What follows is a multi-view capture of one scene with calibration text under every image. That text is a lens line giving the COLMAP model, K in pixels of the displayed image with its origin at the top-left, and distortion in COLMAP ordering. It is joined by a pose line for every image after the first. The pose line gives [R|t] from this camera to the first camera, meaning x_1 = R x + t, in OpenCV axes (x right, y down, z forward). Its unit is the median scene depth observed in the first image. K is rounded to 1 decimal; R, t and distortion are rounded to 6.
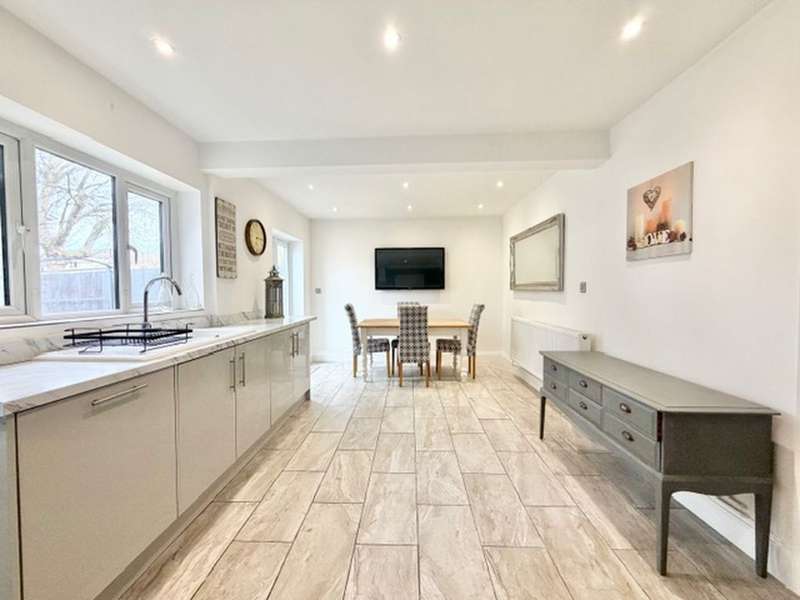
lens RADIAL K [[319.4, 0, 396.0], [0, 319.4, 300.2], [0, 0, 1]] dist [-0.002297, -0.000016]
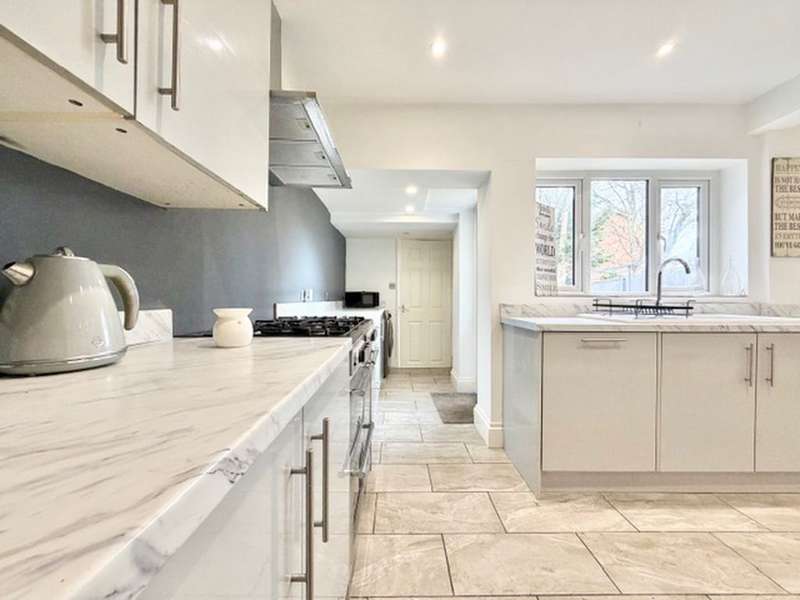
lens RADIAL K [[319.4, 0, 396.0], [0, 319.4, 300.2], [0, 0, 1]] dist [-0.002297, -0.000016]
pose [[0.043228, 0.014943, -0.998953, 0.273428], [-0.031111, 0.999423, 0.013604, 0.075153], [0.998581, 0.030490, 0.043668, 0.025312]]
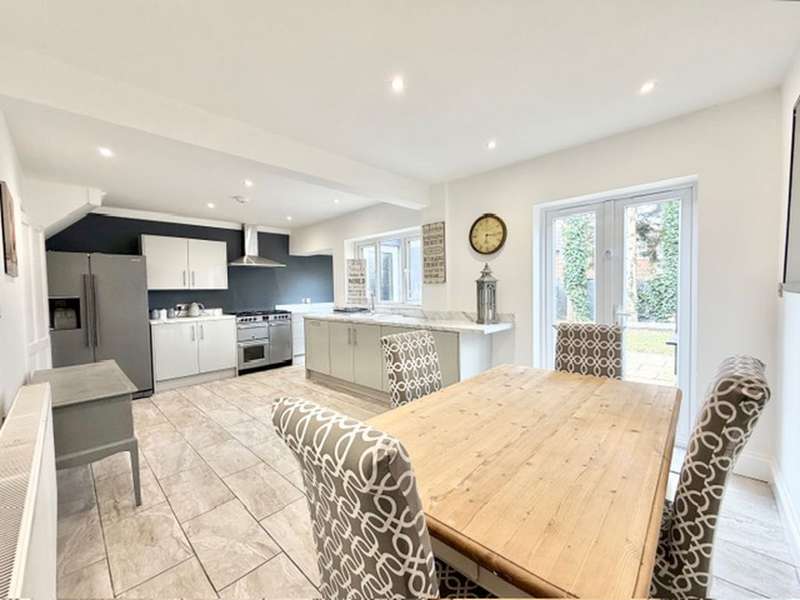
lens RADIAL K [[319.4, 0, 396.0], [0, 319.4, 300.2], [0, 0, 1]] dist [-0.002297, -0.000016]
pose [[-0.658024, 0.046957, -0.751531, 0.753138], [0.002861, 0.998202, 0.059864, -0.109369], [0.752991, 0.037242, -0.656976, 2.420813]]
